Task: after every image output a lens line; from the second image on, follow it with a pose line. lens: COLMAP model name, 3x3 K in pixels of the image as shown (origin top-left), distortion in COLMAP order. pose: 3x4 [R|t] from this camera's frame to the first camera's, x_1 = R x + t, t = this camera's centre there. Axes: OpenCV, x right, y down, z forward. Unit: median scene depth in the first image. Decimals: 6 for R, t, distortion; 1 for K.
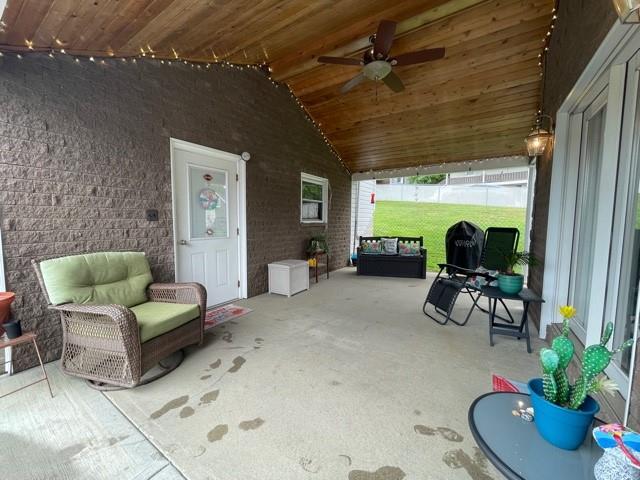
lens RADIAL K [[256.2, 0, 319.5], [0, 256.2, 240.5], [0, 0, 1]] dist [-0.003113, 0.000126]
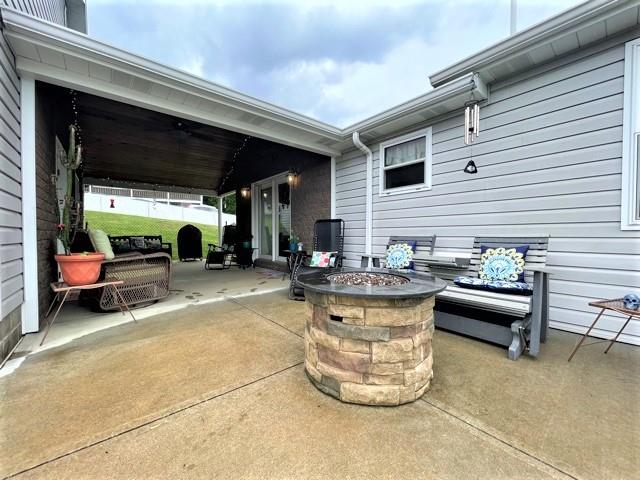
lens RADIAL K [[256.2, 0, 318.8], [0, 256.2, 239.1], [0, 0, 1]] dist [-0.003113, 0.000126]
pose [[0.284538, -0.021670, 0.958420, -0.673845], [0.078956, 0.996878, -0.000901, 0.072108], [-0.955408, 0.075930, 0.285360, -0.202513]]
